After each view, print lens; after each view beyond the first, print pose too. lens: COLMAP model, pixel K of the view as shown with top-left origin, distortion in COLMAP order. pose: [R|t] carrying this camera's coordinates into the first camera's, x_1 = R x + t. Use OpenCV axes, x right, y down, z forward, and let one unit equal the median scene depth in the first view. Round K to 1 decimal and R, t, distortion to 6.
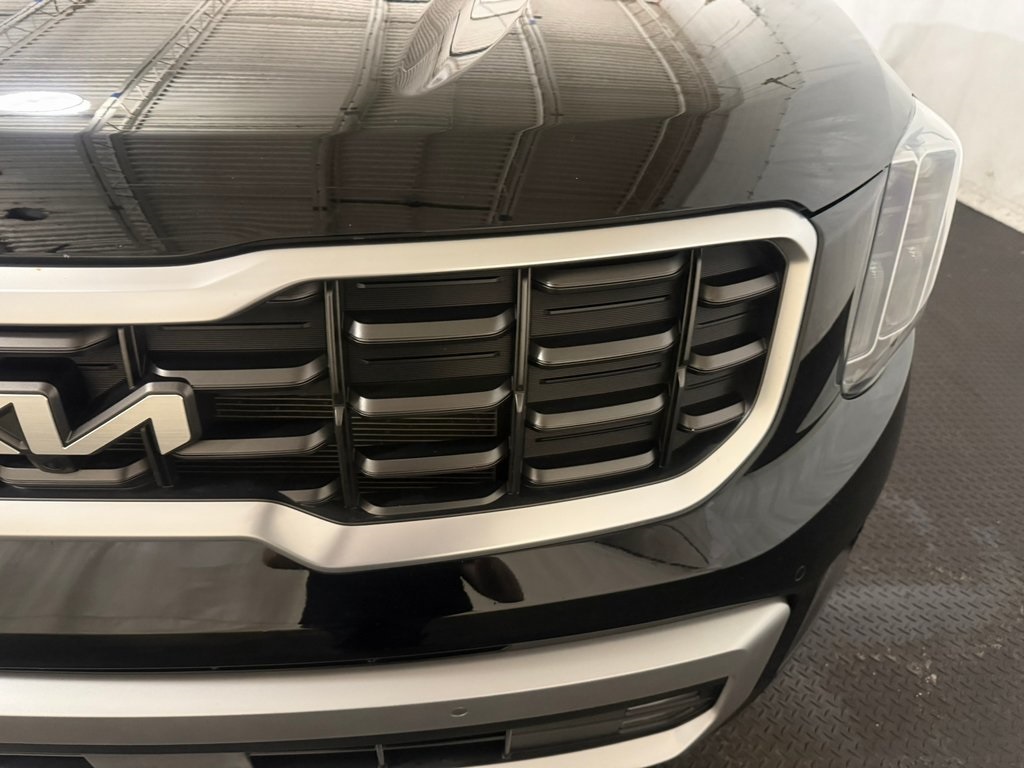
lens RADIAL K [[692.2, 0, 513.3], [0, 692.2, 385.7], [0, 0, 1]] dist [0.054839, -0.062876]
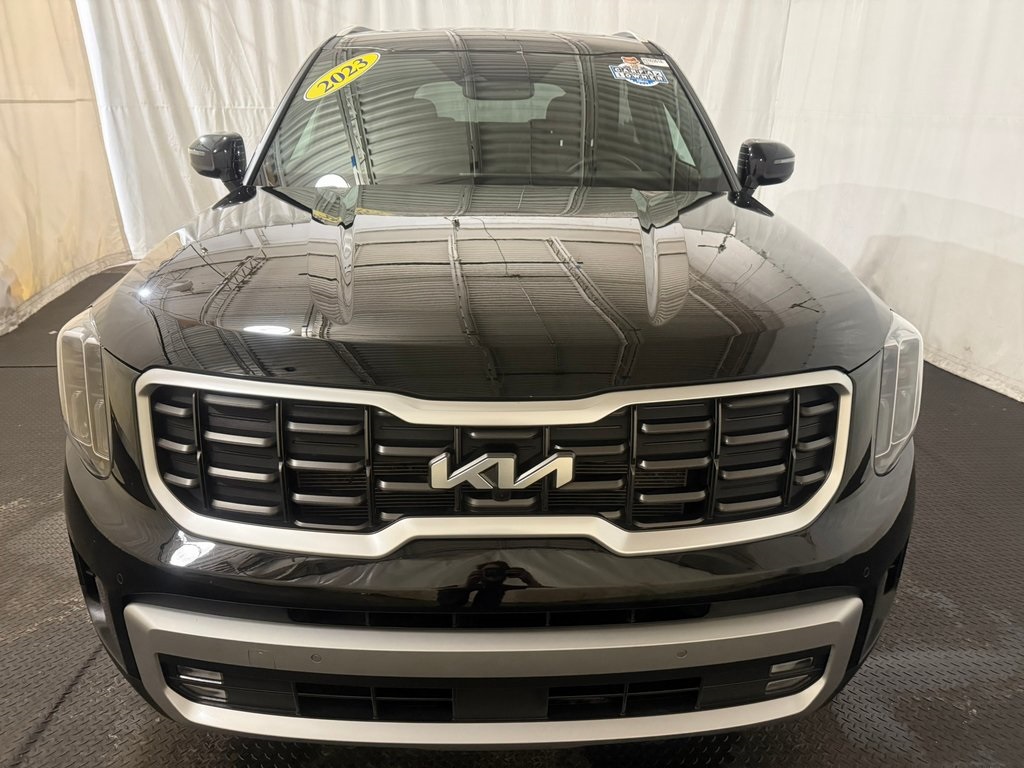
lens RADIAL K [[715.3, 0, 512.9], [0, 715.3, 387.0], [0, 0, 1]] dist [0.006650, 0.002552]
pose [[0.999774, -0.020942, -0.003618, -0.504545], [0.019383, 0.968337, -0.248892, 0.275291], [0.008715, 0.248766, 0.968525, -0.944599]]
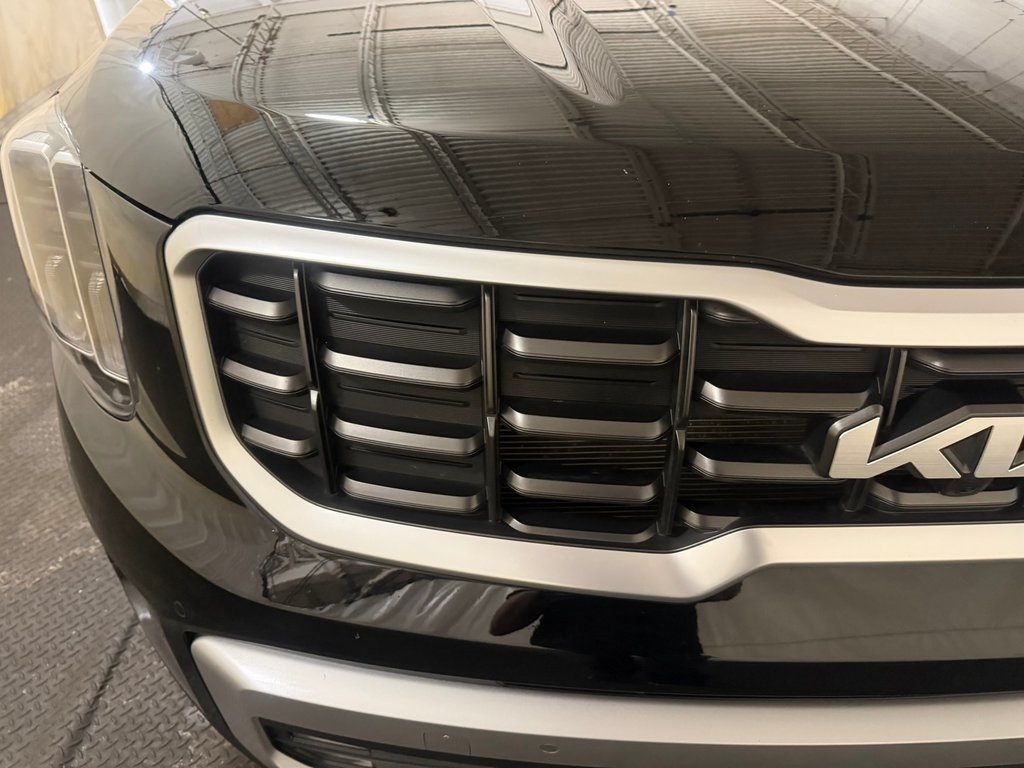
lens RADIAL K [[692.2, 0, 513.3], [0, 692.2, 385.7], [0, 0, 1]] dist [0.054839, -0.062876]
pose [[0.999579, -0.024813, -0.015015, -1.058840], [0.024545, 0.999540, -0.017816, -0.023549], [0.015450, 0.017440, 0.999729, 0.005660]]
